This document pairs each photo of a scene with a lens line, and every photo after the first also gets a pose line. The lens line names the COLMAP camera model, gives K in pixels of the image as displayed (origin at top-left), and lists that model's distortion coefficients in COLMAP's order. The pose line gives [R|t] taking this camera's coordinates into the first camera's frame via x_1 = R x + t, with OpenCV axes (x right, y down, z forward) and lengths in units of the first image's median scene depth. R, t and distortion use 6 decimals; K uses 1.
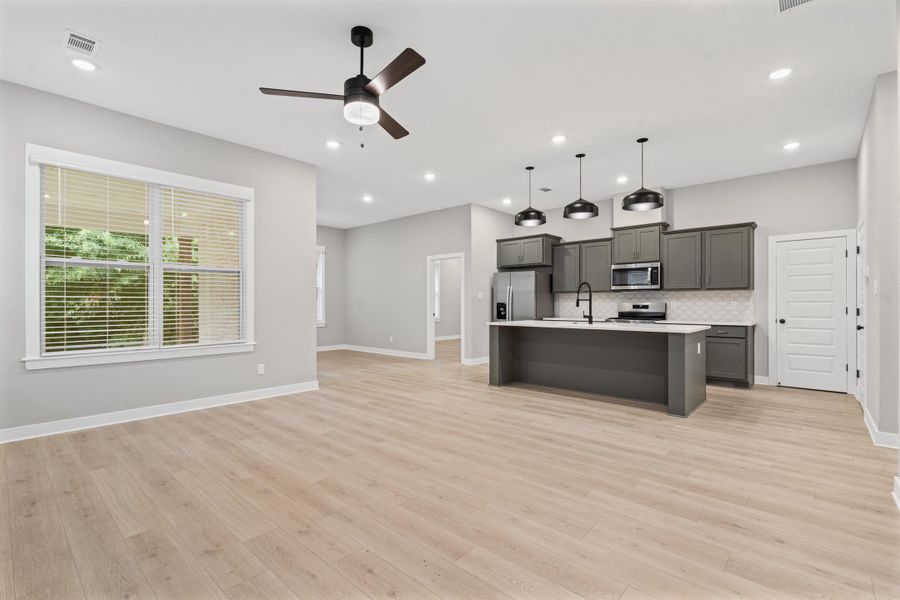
lens RADIAL K [[412.7, 0, 437.7], [0, 412.7, 300.6], [0, 0, 1]] dist [-0.009232, 0.000544]
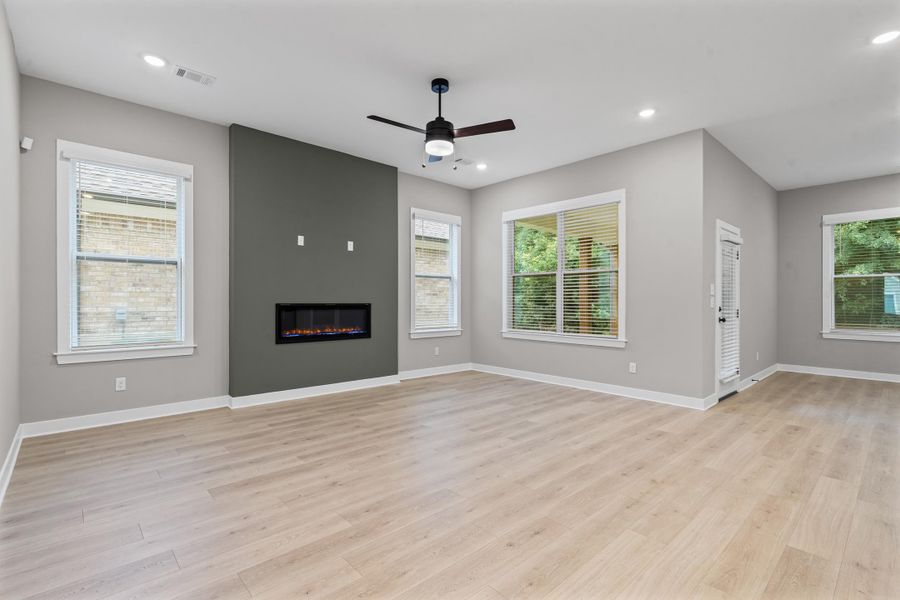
lens RADIAL K [[419.8, 0, 450.0], [0, 419.8, 300.0], [0, 0, 1]] dist [-0.002442, -0.000186]
pose [[-0.077546, 0.000097, -0.996989, 0.960846], [0.001055, 0.999999, 0.000015, 0.004300], [0.996988, -0.001051, -0.077546, 1.004313]]
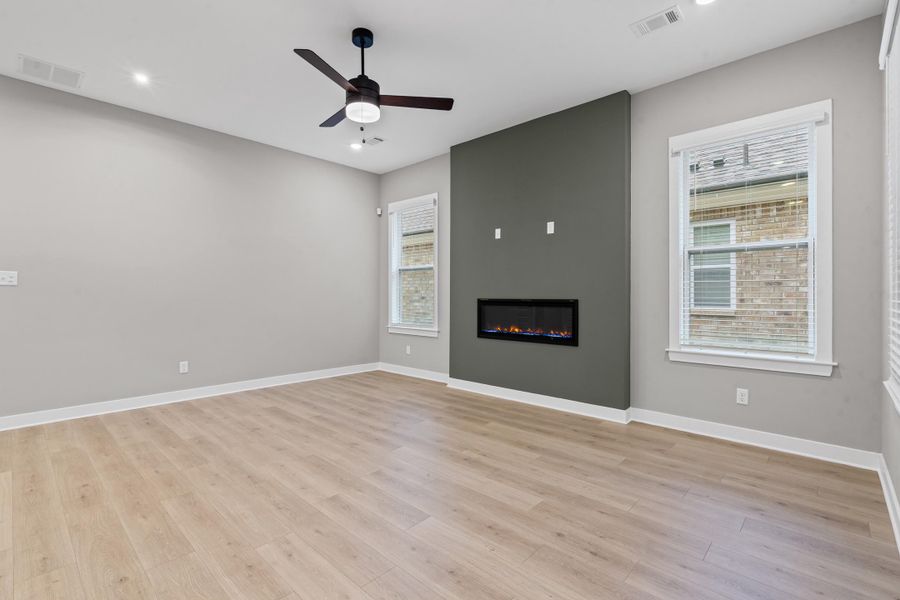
lens RADIAL K [[412.7, 0, 437.7], [0, 412.7, 300.6], [0, 0, 1]] dist [-0.009232, 0.000544]
pose [[-0.999863, 0.000089, 0.016569, -0.348558], [0.000195, 0.999979, 0.006438, 0.012958], [-0.016568, 0.006441, -0.999842, 1.807060]]
